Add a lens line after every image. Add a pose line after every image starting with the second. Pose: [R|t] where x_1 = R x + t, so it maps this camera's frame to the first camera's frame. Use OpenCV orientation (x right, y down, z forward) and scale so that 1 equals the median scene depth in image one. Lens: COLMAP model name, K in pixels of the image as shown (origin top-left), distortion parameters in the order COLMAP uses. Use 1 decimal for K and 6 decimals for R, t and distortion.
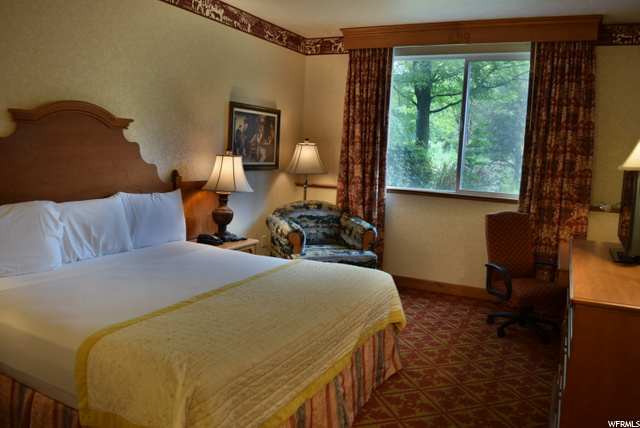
lens RADIAL K [[539.9, 0, 320.0], [0, 539.9, 214.0], [0, 0, 1]] dist [-0.039063, -0.003204]
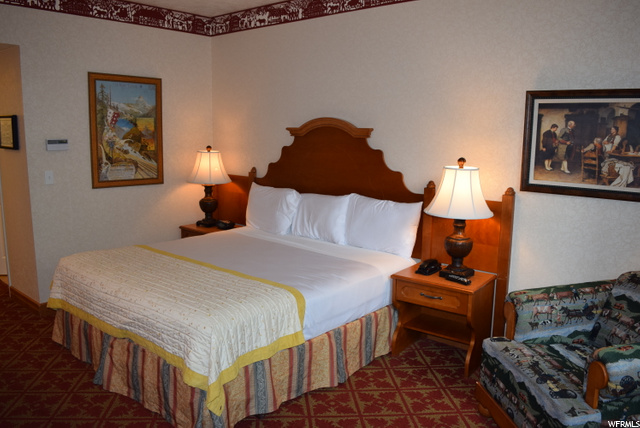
lens RADIAL K [[420.2, 0, 320.0], [0, 420.2, 214.0], [0, 0, 1]] dist [-0.058804, 0.000330]
pose [[-0.153703, 0.109687, -0.982010, 0.507650], [-0.157519, 0.978391, 0.133938, -0.104324], [0.975481, 0.175272, -0.133104, 1.042424]]
